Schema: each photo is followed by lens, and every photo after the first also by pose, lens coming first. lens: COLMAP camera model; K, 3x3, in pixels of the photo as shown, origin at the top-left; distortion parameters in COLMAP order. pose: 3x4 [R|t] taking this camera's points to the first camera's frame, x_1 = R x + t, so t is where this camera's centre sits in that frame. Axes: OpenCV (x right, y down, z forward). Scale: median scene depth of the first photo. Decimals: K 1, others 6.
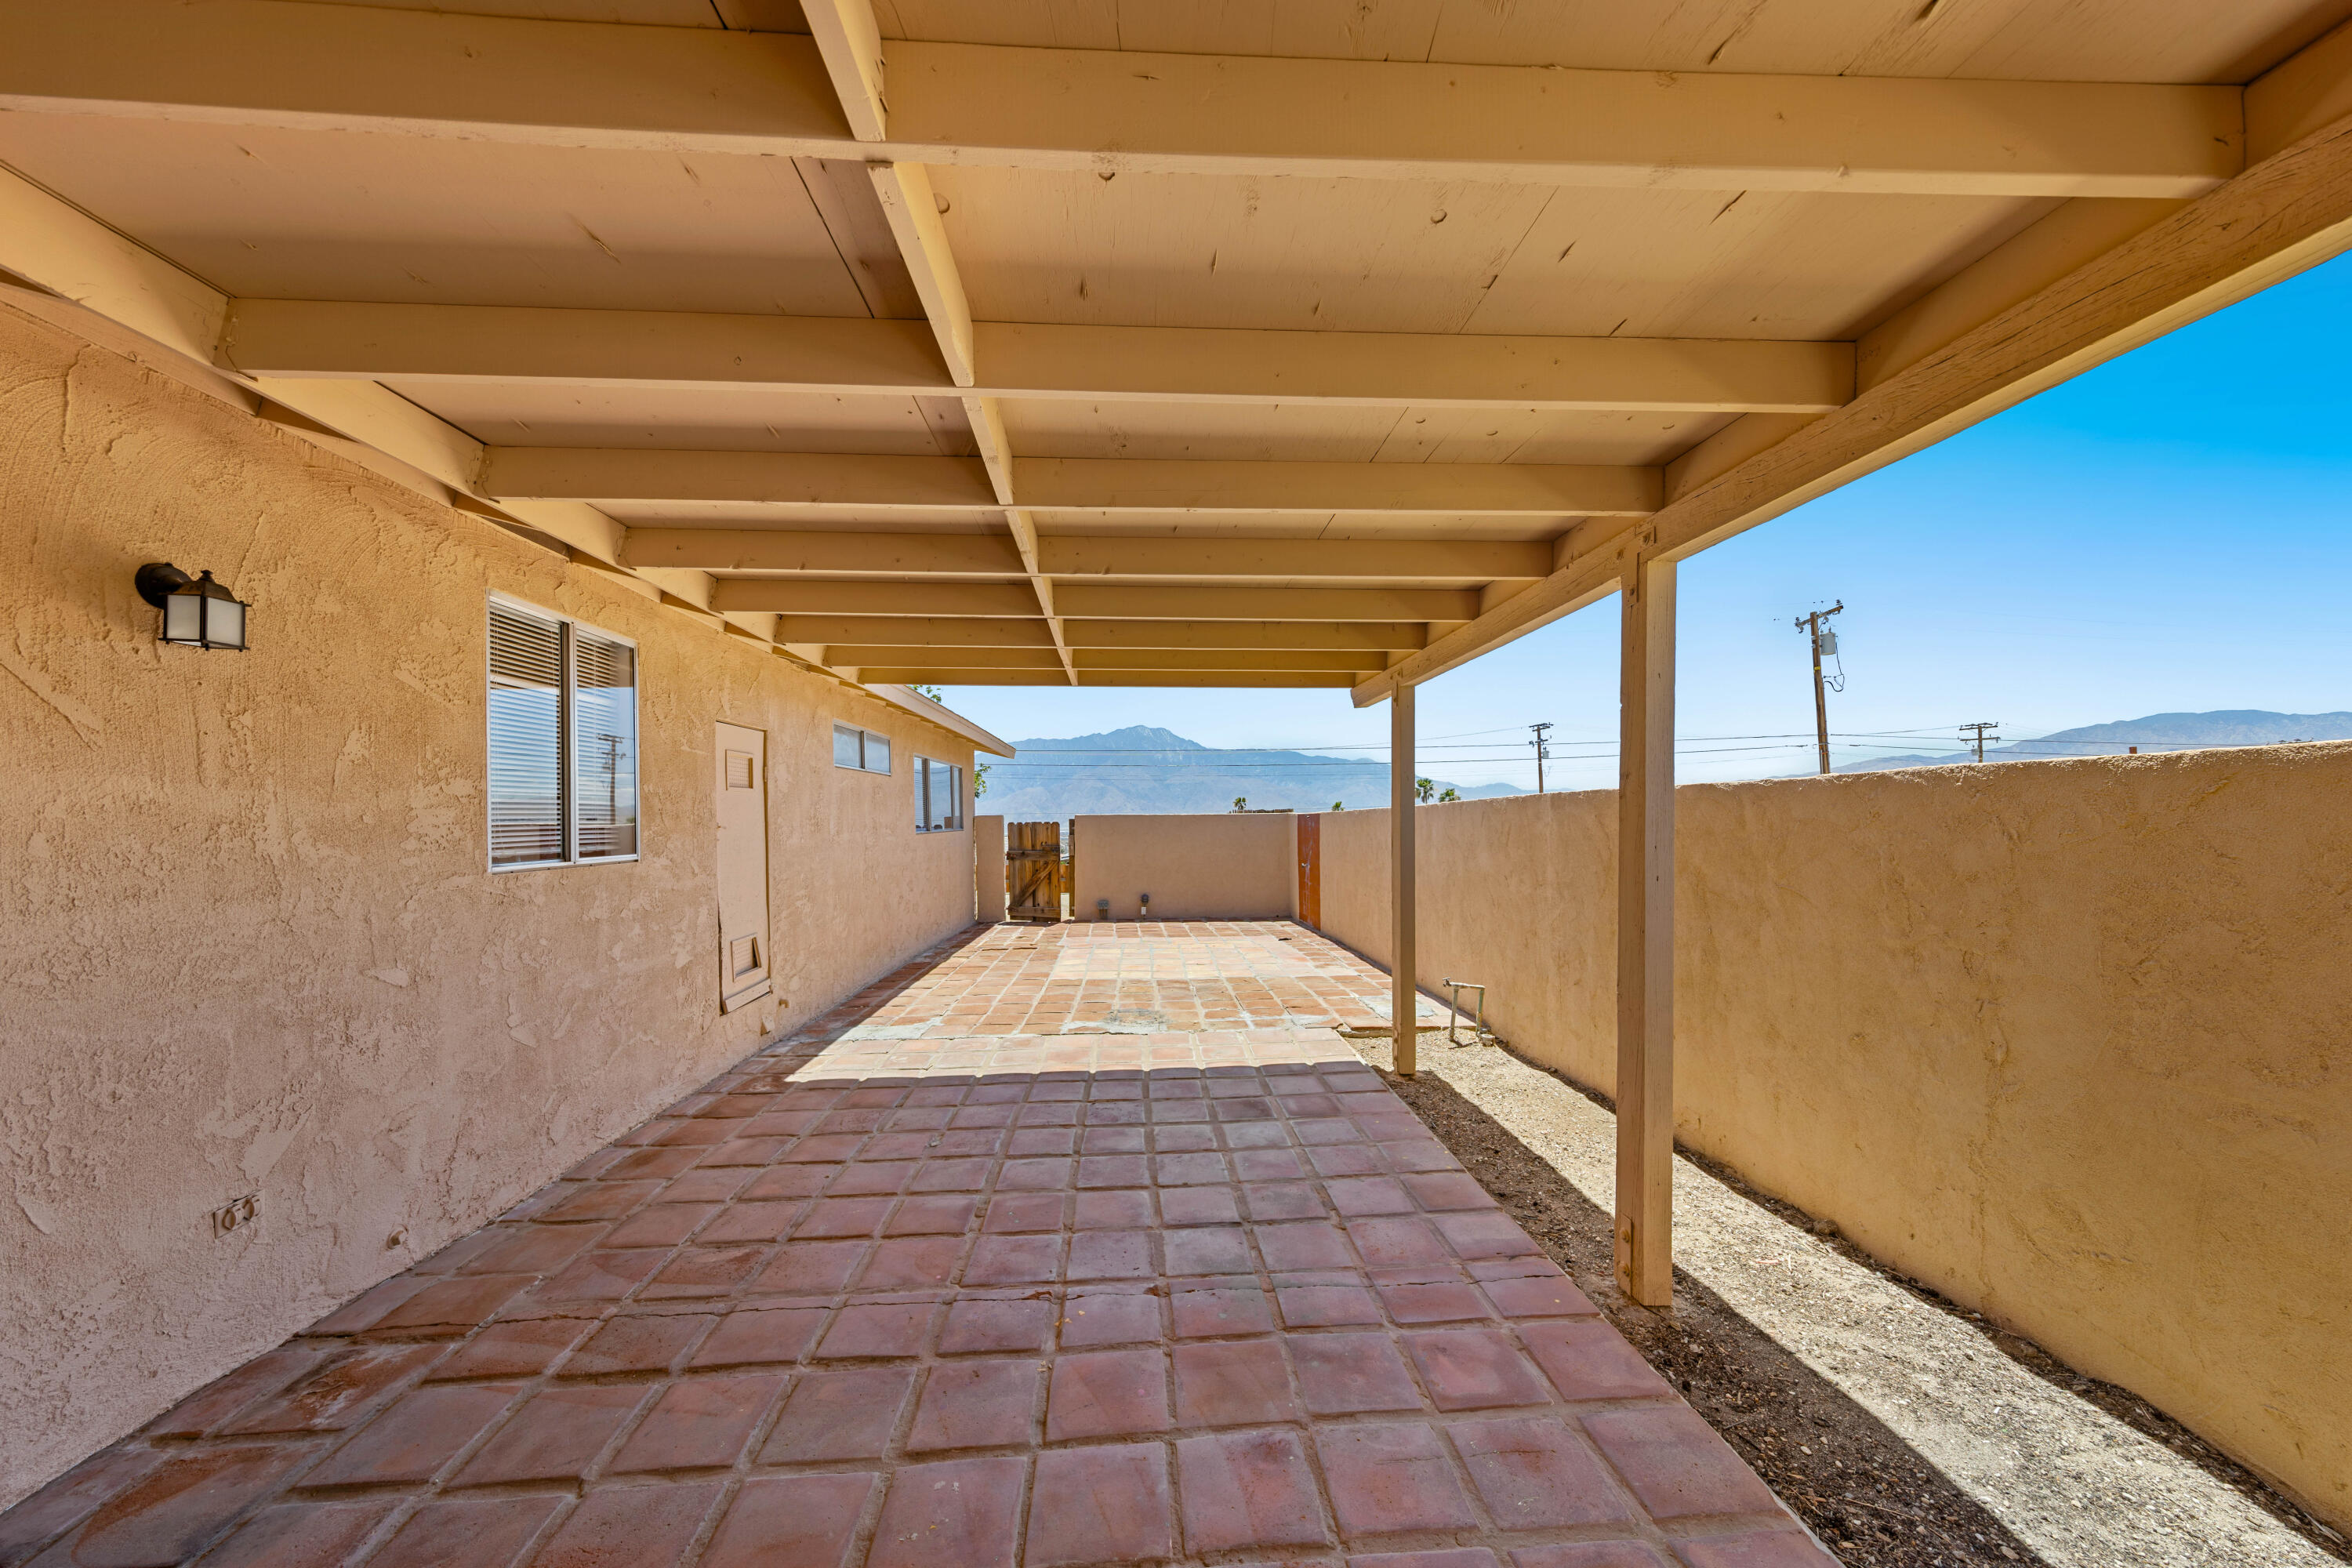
lens RADIAL K [[2022.5, 0, 1311.0], [0, 2022.5, 784.4], [0, 0, 1]] dist [-0.004547, 0.138067]
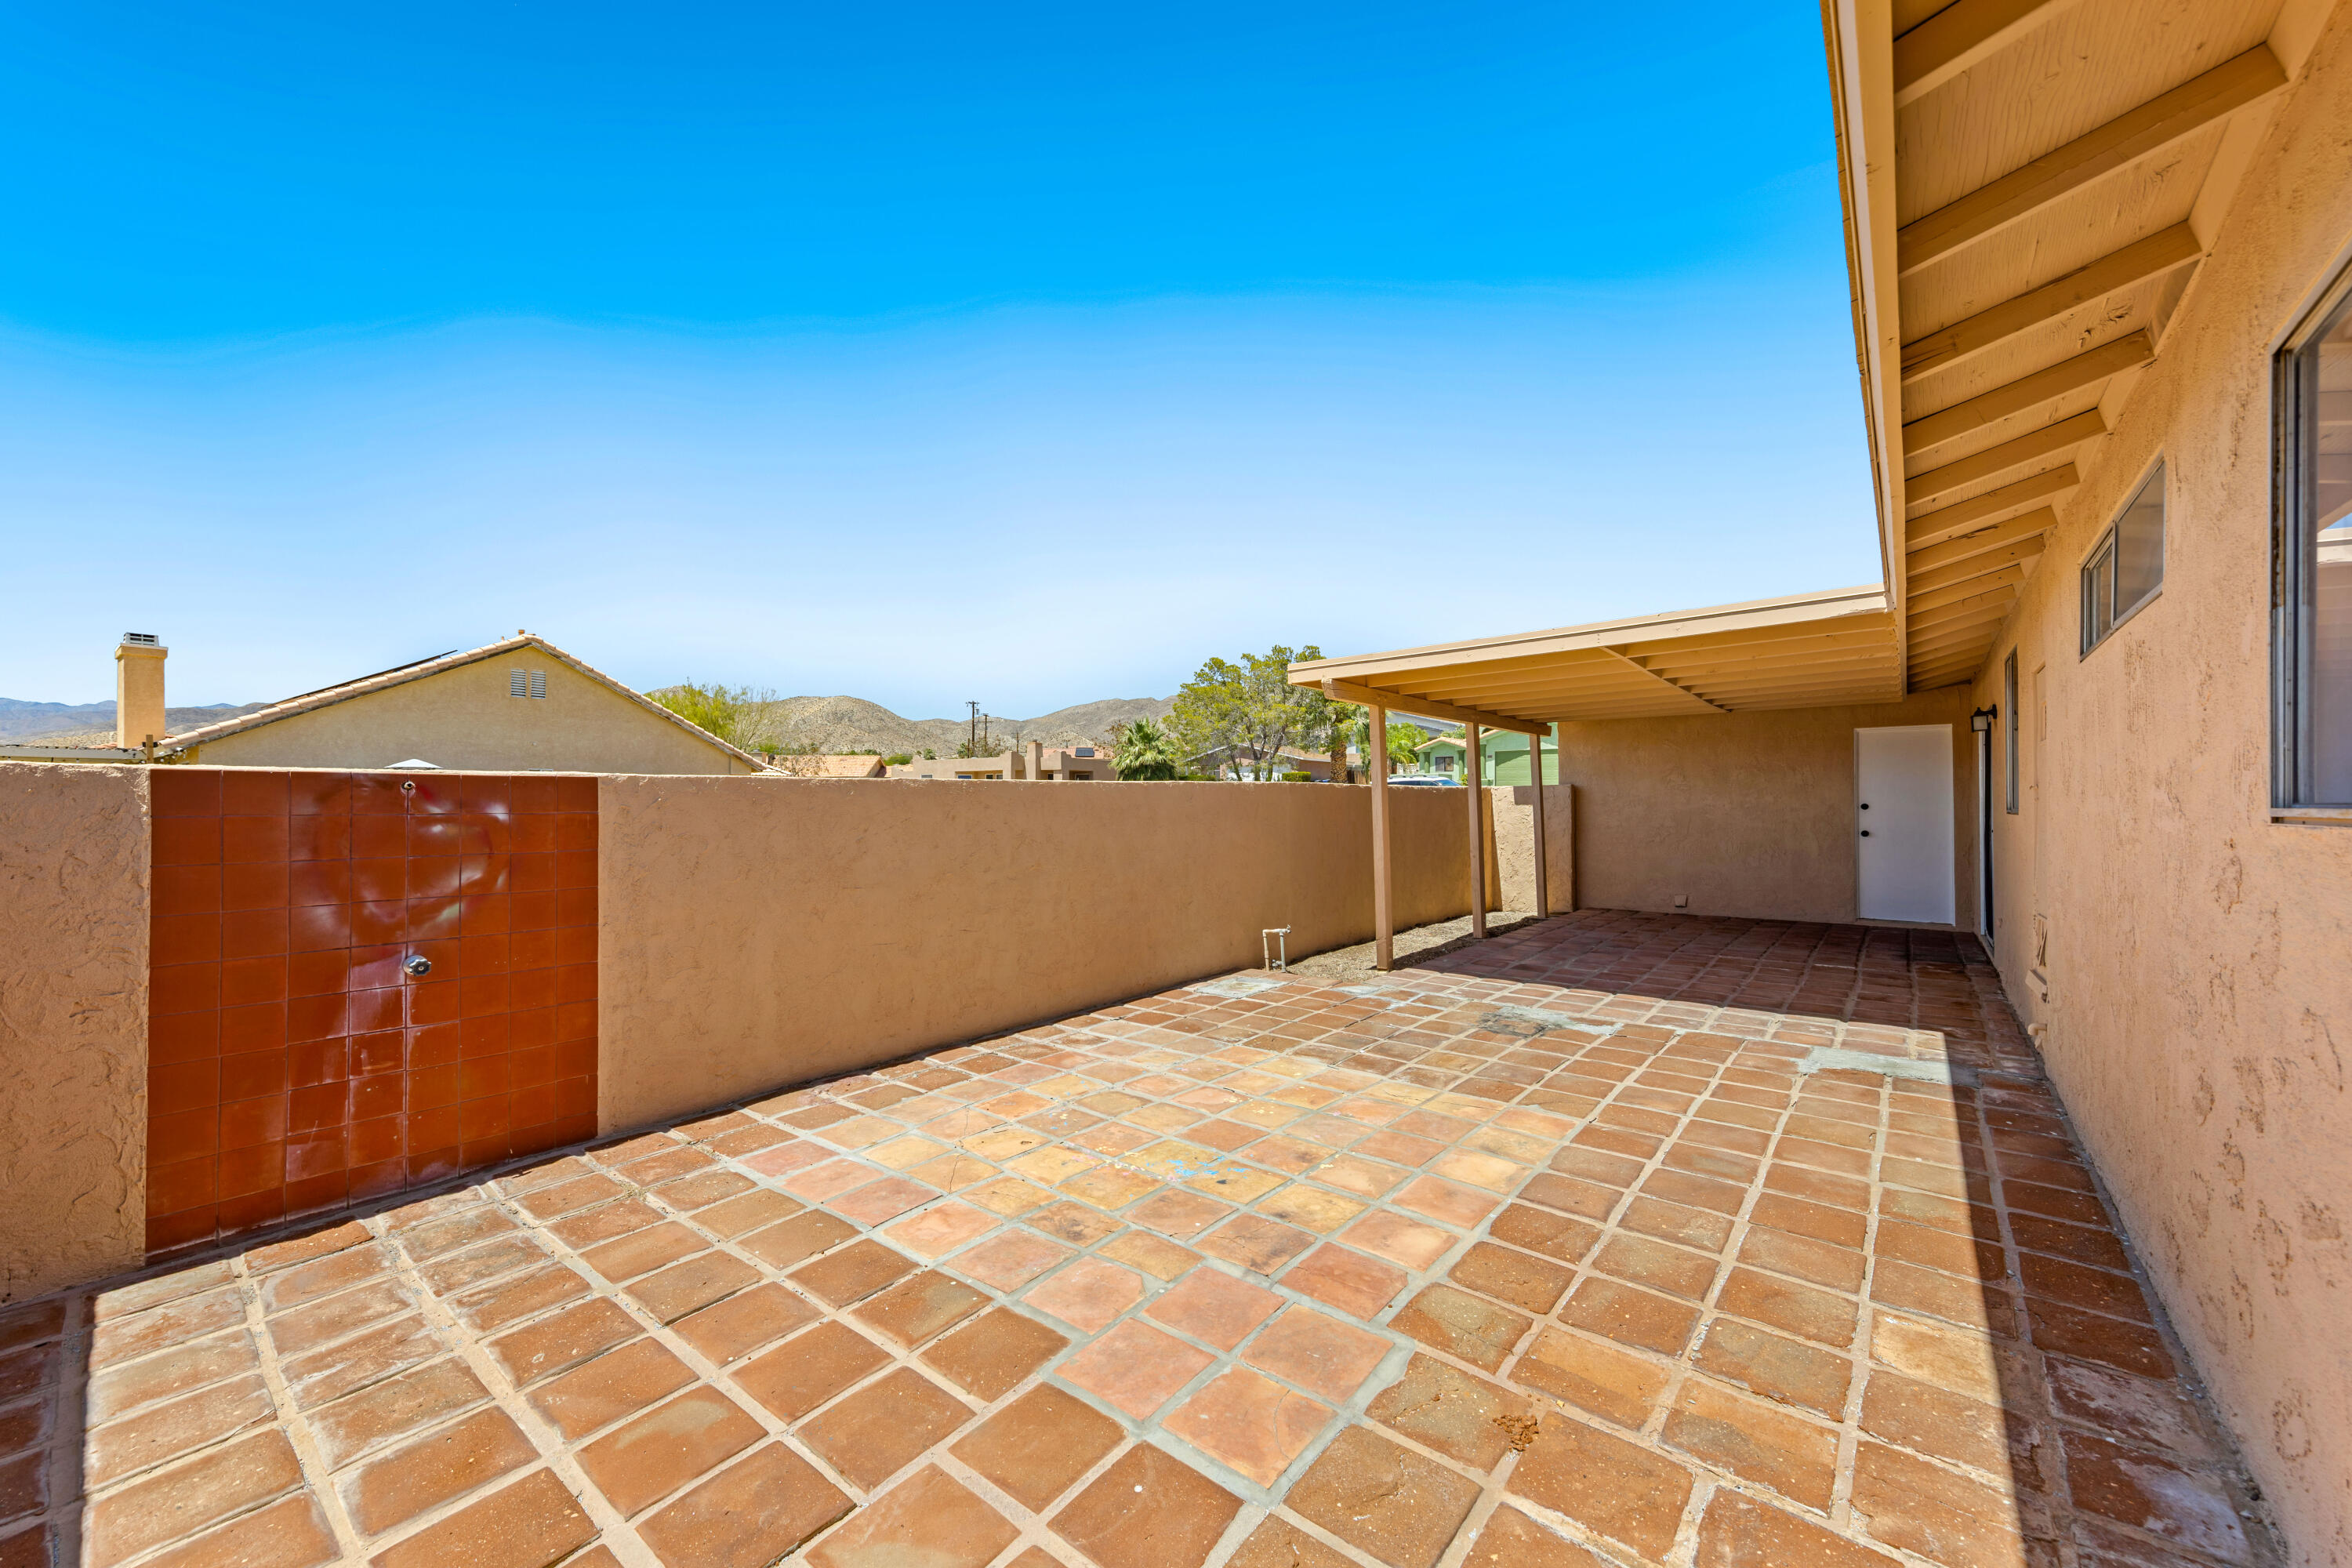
lens RADIAL K [[925.6, 0, 1176.0], [0, 925.6, 784.0], [0, 0, 1]] dist [-0.000079, -0.000004]
pose [[-0.795928, 0.041373, 0.603976, -0.210071], [0.011209, 0.998498, -0.053627, 0.034547], [-0.605287, -0.035914, -0.795196, 1.391886]]
